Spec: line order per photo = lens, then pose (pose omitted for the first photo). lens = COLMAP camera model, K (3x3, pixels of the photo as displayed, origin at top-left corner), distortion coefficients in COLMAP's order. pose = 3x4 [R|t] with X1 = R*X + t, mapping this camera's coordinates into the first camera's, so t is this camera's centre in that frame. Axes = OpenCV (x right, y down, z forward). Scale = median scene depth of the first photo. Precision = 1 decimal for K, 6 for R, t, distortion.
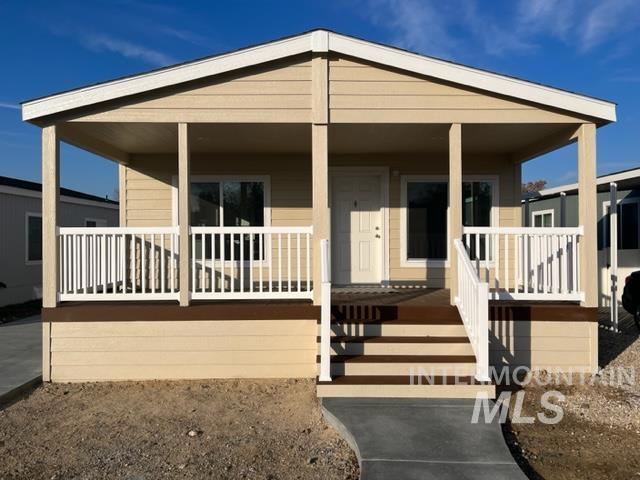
lens RADIAL K [[482.5, 0, 320.7], [0, 482.5, 242.7], [0, 0, 1]] dist [0.078454, -0.100947]
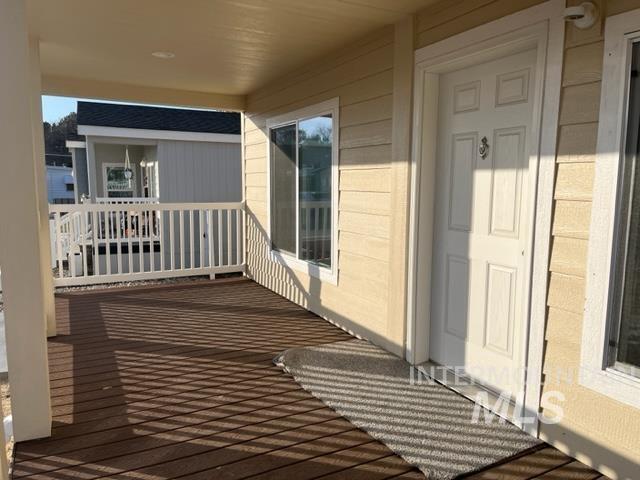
lens RADIAL K [[482.5, 0, 320.7], [0, 482.5, 242.7], [0, 0, 1]] dist [0.078454, -0.100947]
pose [[0.447849, 0.118370, -0.886239, 0.327687], [0.004740, 0.990870, 0.134740, -0.061716], [0.894097, -0.064544, 0.443199, 0.762920]]
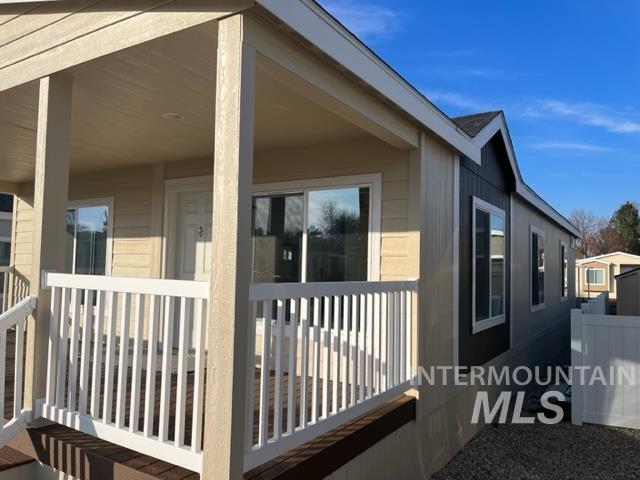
lens RADIAL K [[482.5, 0, 320.7], [0, 482.5, 242.7], [0, 0, 1]] dist [0.078454, -0.100947]
pose [[0.840494, -0.009826, -0.541732, 0.588723], [-0.015801, 0.998966, -0.042634, -0.038099], [0.541591, 0.044394, 0.839469, 0.531878]]
